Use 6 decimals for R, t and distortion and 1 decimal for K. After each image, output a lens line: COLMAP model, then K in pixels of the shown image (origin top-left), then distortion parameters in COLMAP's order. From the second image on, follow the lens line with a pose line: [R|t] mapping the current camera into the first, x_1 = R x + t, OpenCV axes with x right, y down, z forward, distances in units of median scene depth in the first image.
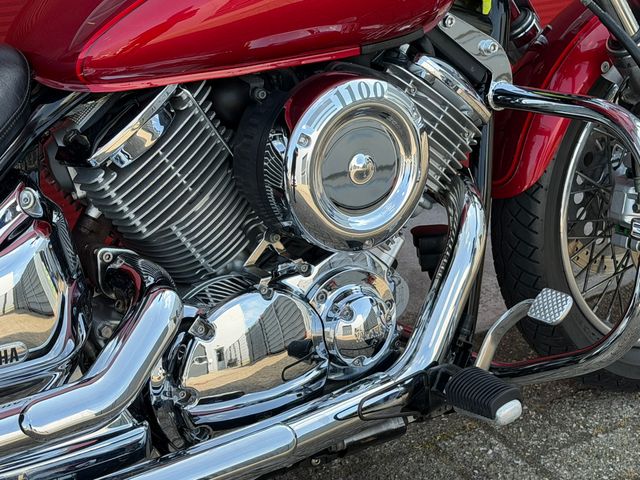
lens RADIAL K [[1353.1, 0, 320.0], [0, 1353.1, 240.0], [0, 0, 1]] dist [0.077705, 0.744869]
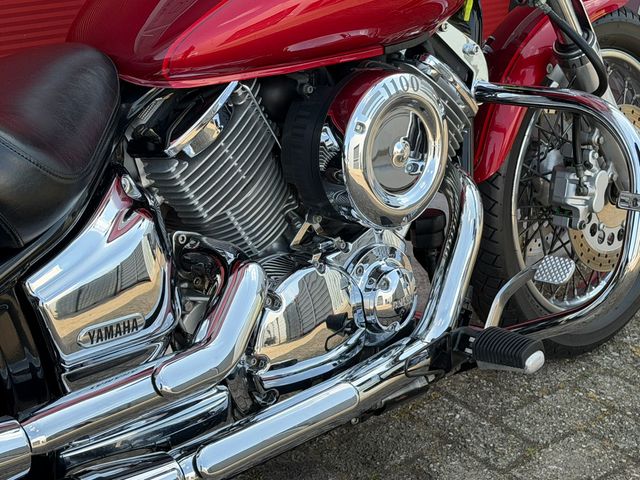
lens RADIAL K [[1353.1, 0, 320.0], [0, 1353.1, 240.0], [0, 0, 1]] dist [0.077705, 0.744869]
pose [[0.980400, -0.038667, 0.193184, -0.250371], [0.043589, 0.998823, -0.021293, 0.039825], [-0.192133, 0.029296, 0.980931, -0.089968]]
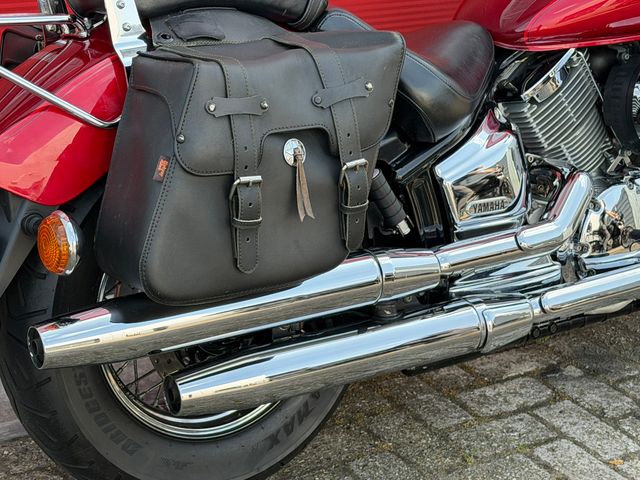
lens RADIAL K [[1353.1, 0, 320.0], [0, 1353.1, 240.0], [0, 0, 1]] dist [0.077705, 0.744869]
pose [[0.999975, 0.004996, 0.004950, -0.390799], [-0.004585, 0.996803, -0.079772, 0.221382], [-0.005333, 0.079748, 0.996801, -0.516543]]
